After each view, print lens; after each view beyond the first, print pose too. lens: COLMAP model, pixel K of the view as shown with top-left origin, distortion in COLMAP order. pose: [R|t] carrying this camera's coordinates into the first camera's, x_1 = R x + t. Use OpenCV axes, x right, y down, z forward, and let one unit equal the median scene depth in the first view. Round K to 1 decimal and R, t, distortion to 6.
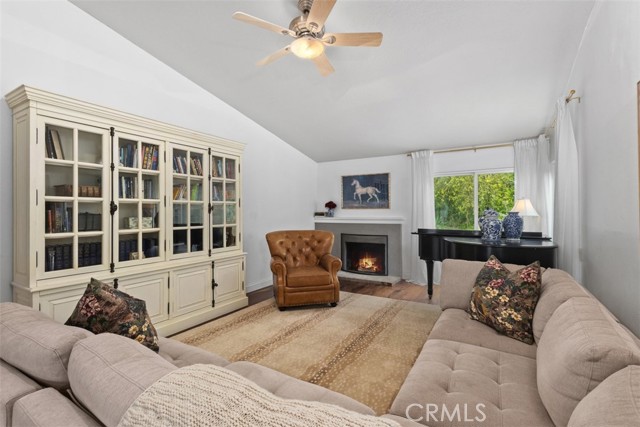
lens RADIAL K [[295.4, 0, 319.2], [0, 295.4, 212.1], [0, 0, 1]] dist [-0.000094, 0.002881]
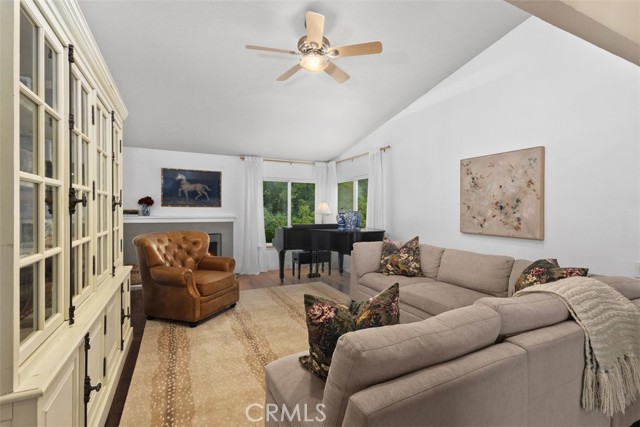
lens RADIAL K [[295.4, 0, 313.2], [0, 295.4, 214.8], [0, 0, 1]] dist [-0.000094, 0.002881]
pose [[0.548289, -0.006026, 0.836267, -0.487960], [-0.005562, 0.999926, 0.010851, 0.002455], [-0.836270, -0.010601, 0.548215, 0.194060]]
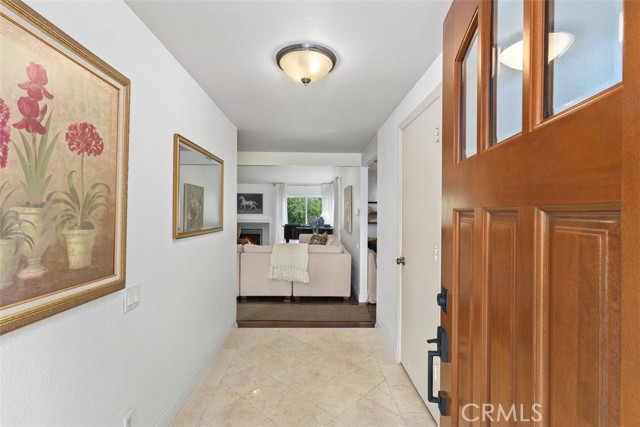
lens RADIAL K [[295.4, 0, 320.6], [0, 295.4, 213.4], [0, 0, 1]] dist [-0.000094, 0.002881]
pose [[0.839004, 0.010829, 0.544017, -0.480065], [-0.010120, 0.999940, -0.004297, -0.012204], [-0.544031, -0.001900, 0.839063, -0.743068]]
